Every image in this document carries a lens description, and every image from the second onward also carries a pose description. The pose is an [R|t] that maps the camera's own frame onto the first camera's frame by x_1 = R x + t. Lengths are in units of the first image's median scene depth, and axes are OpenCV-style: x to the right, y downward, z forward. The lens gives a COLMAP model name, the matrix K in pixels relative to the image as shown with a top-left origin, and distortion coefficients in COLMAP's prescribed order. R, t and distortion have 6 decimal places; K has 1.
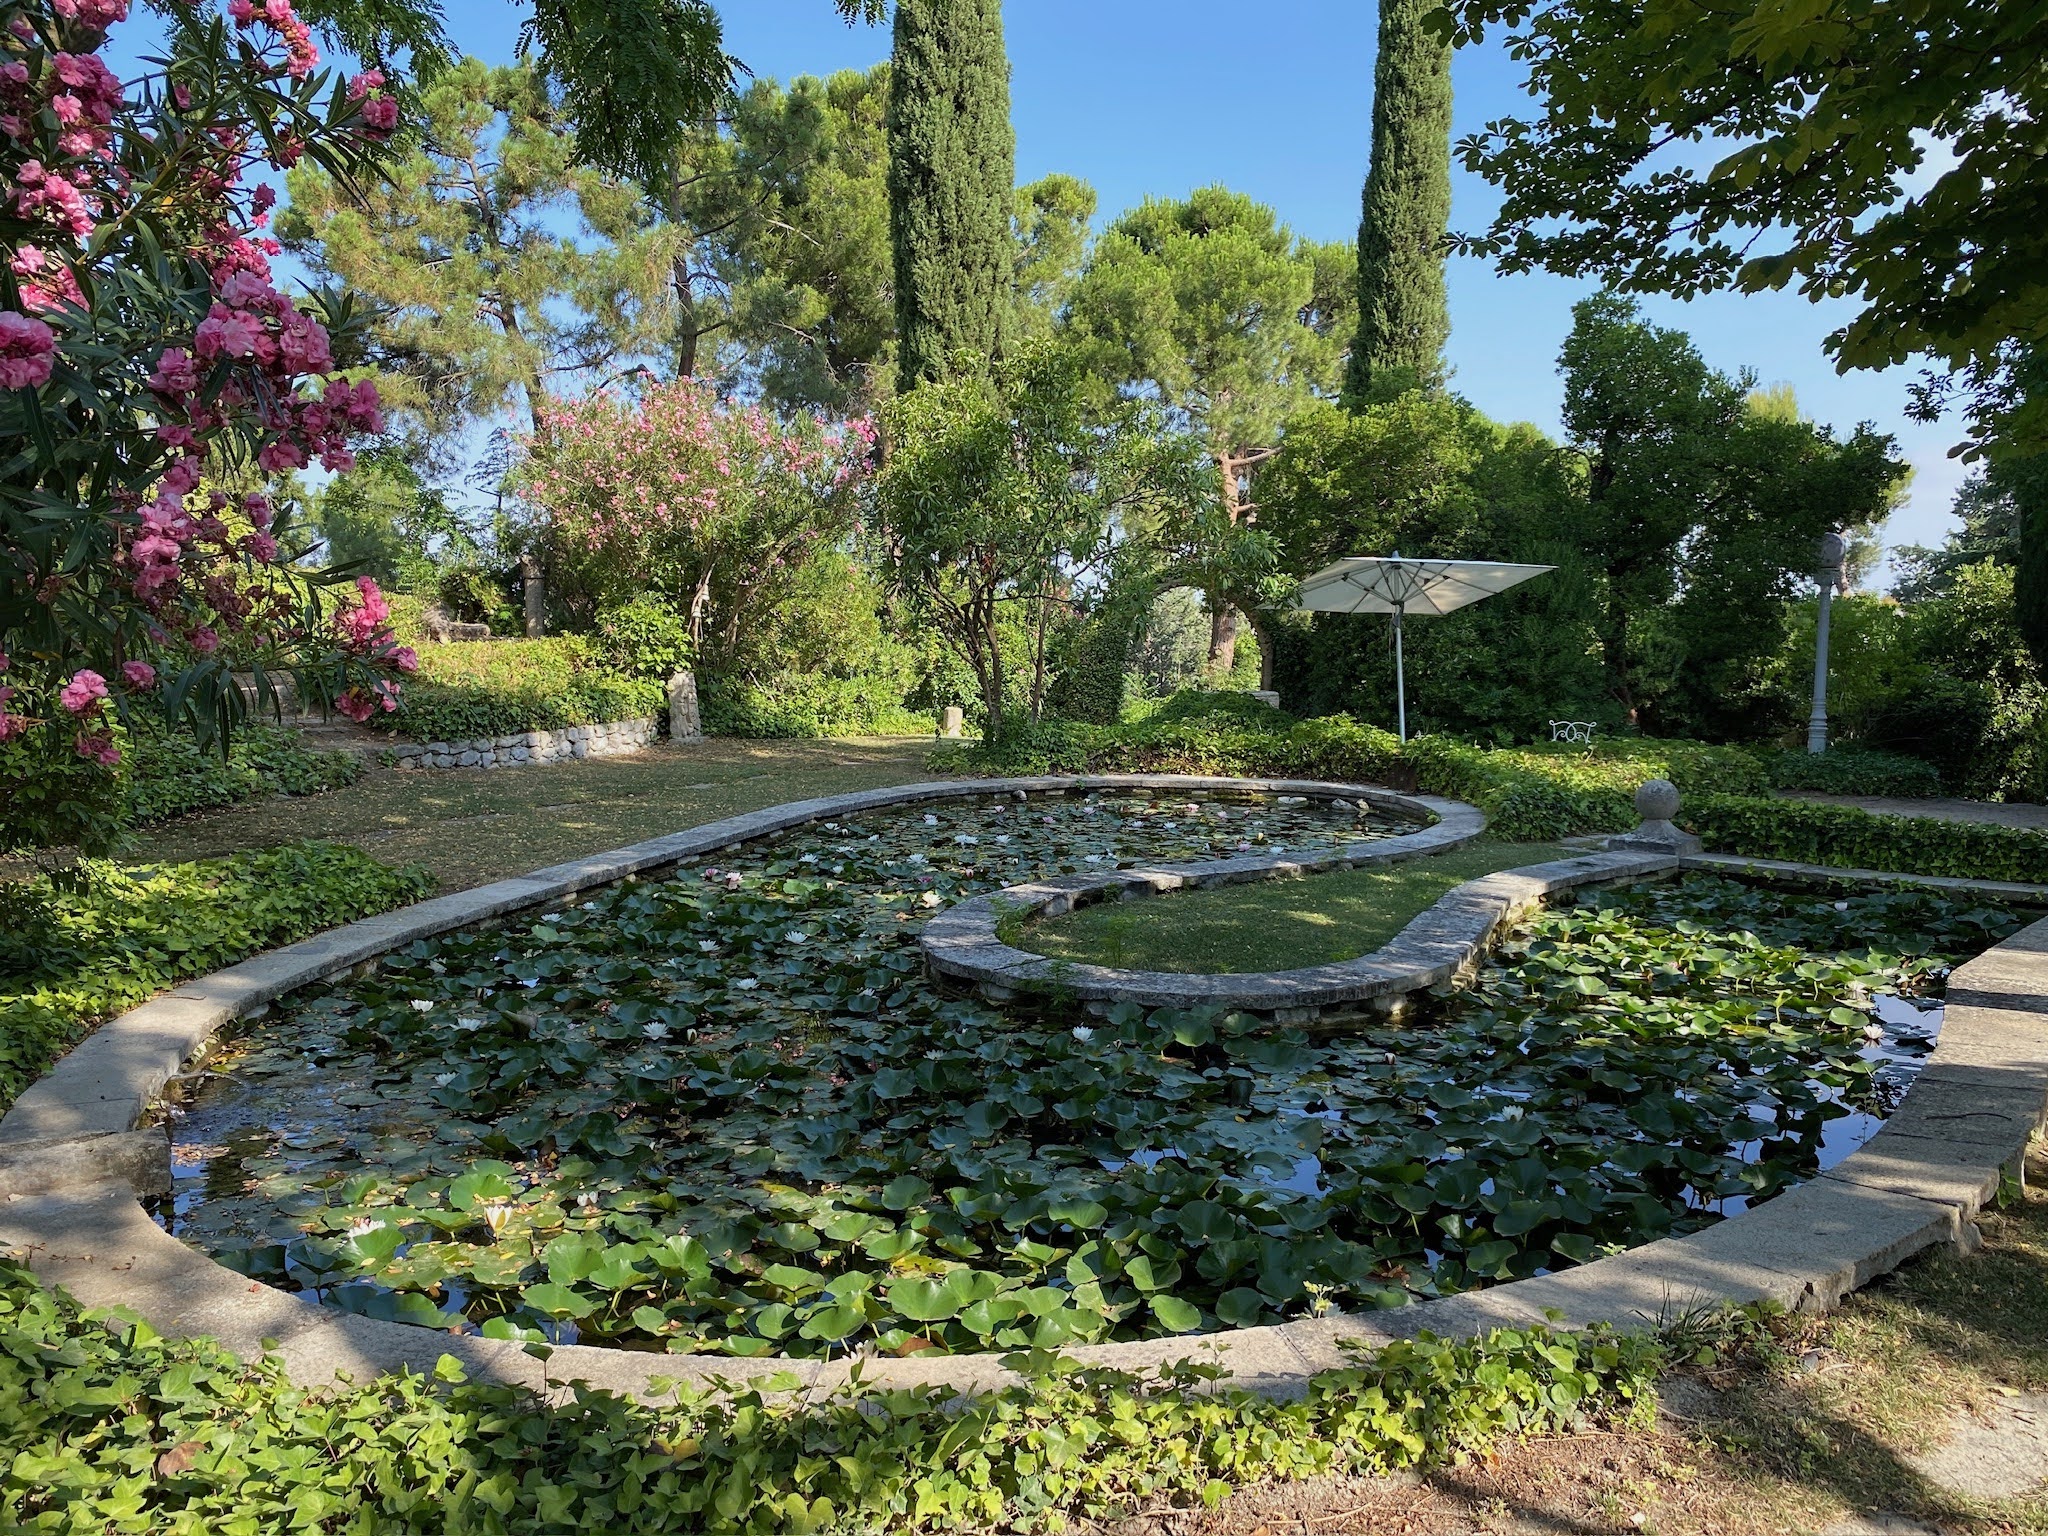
lens RADIAL K [[1578.5, 0, 1022.2], [0, 1578.5, 755.7], [0, 0, 1]] dist [0.046436, -0.043614]
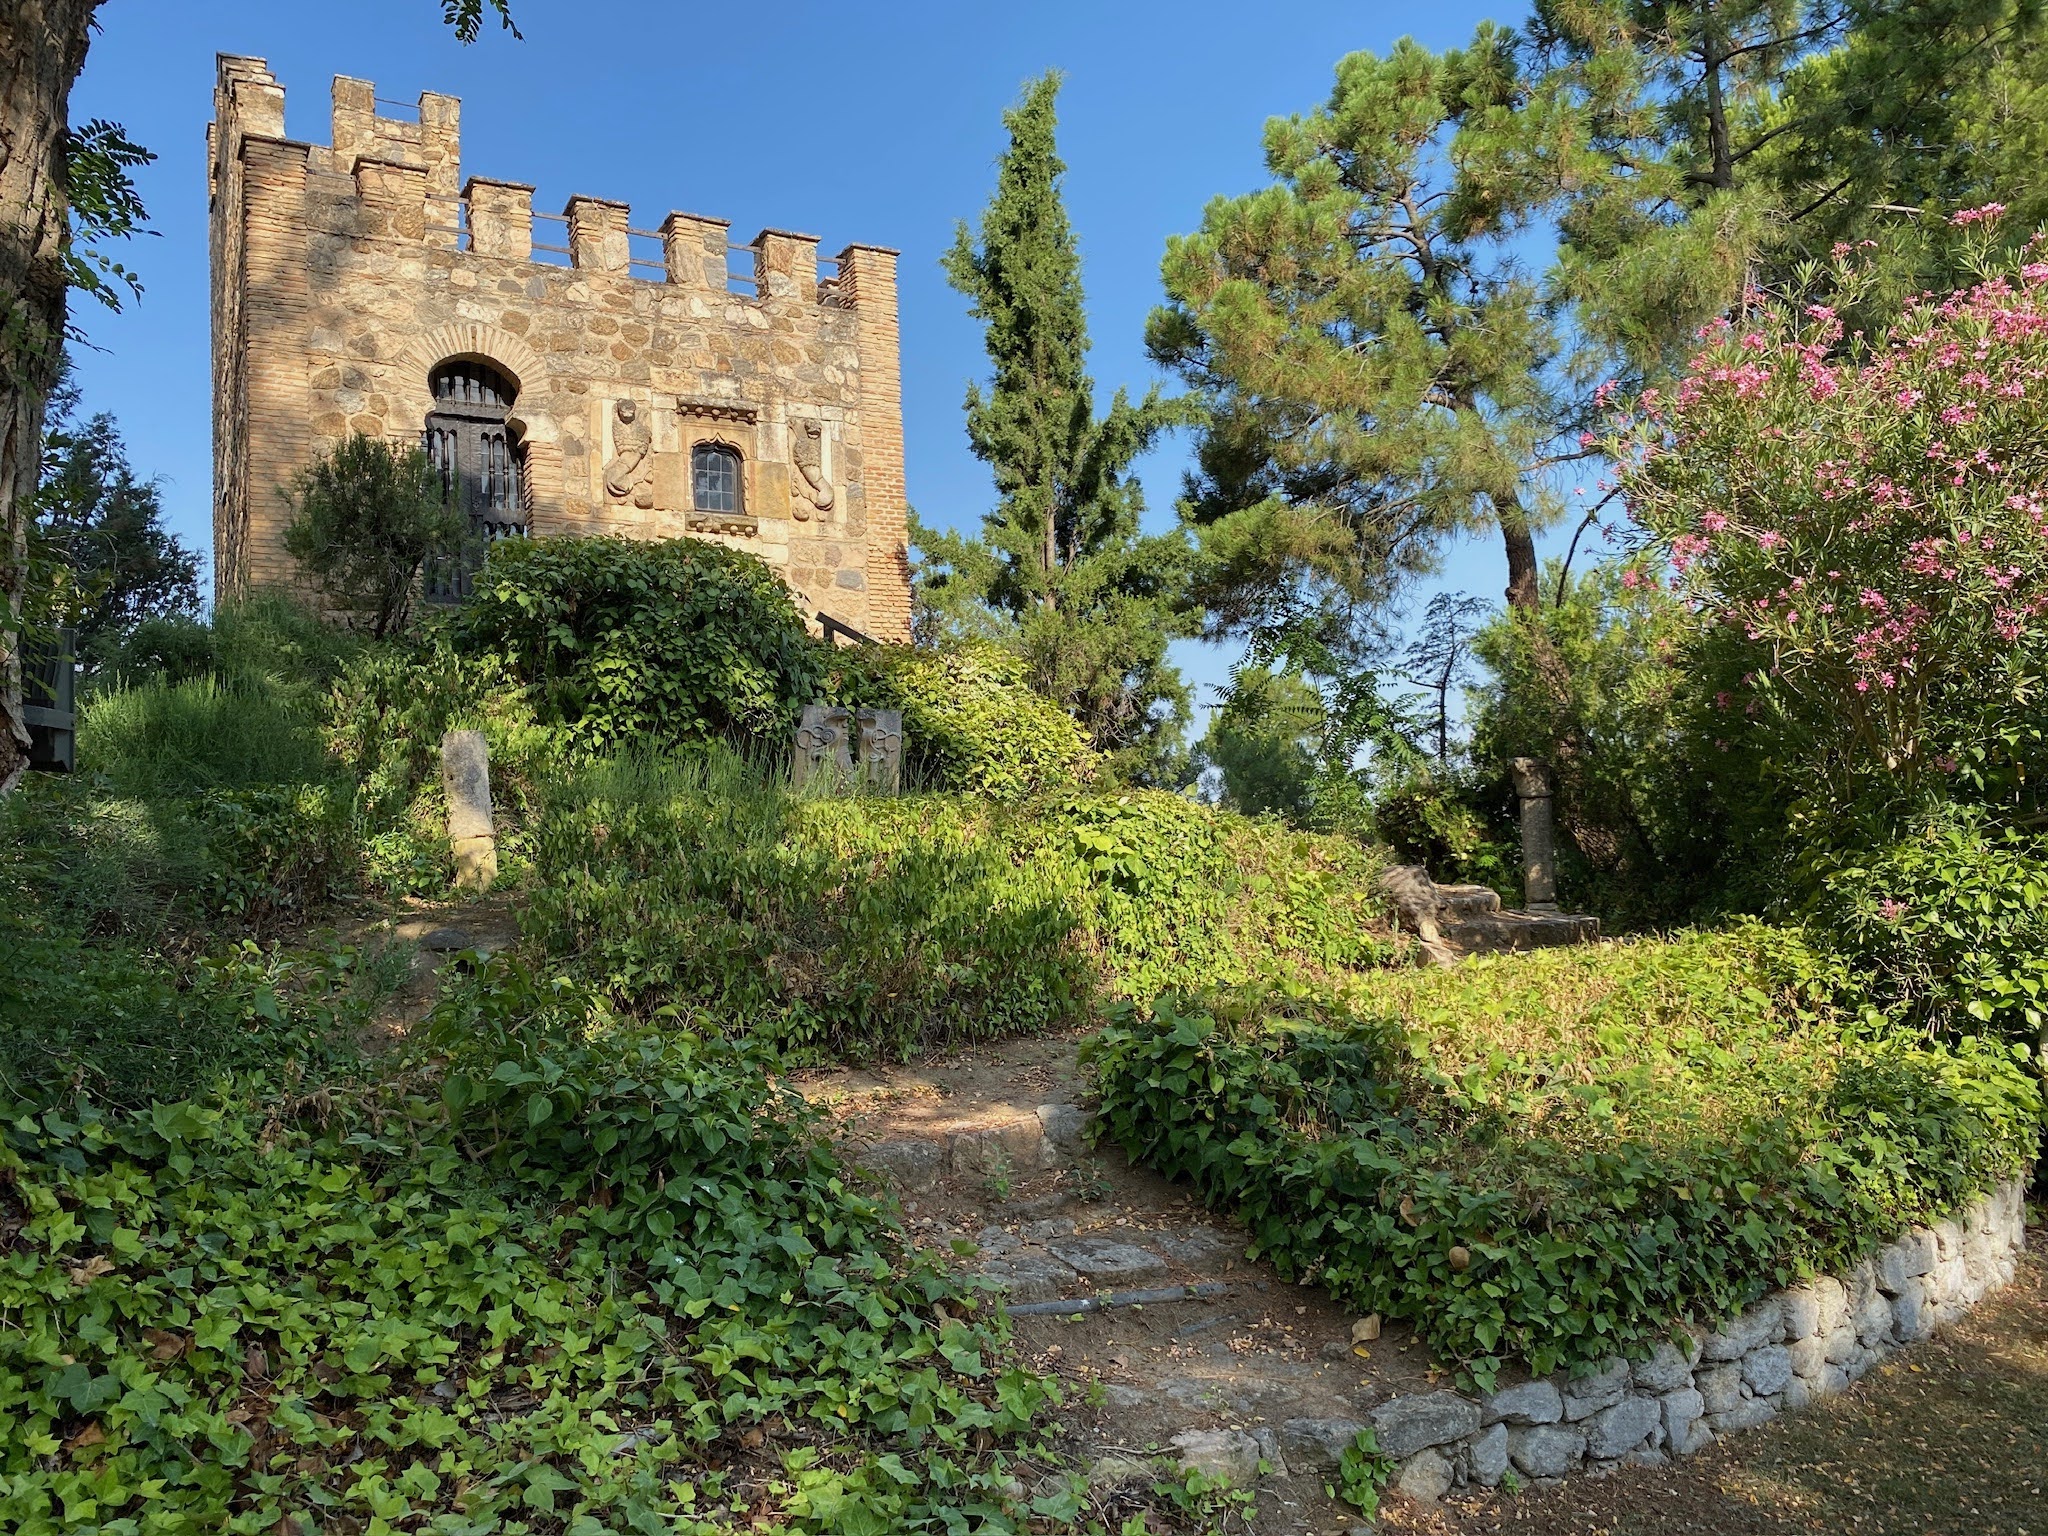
lens RADIAL K [[1578.5, 0, 1023.4], [0, 1578.5, 768.2], [0, 0, 1]] dist [0.046436, -0.043614]
pose [[0.855236, -0.062803, -0.514419, -0.157244], [-0.006703, 0.991206, -0.132157, -0.040956], [0.518196, 0.116474, 0.847294, 0.379508]]
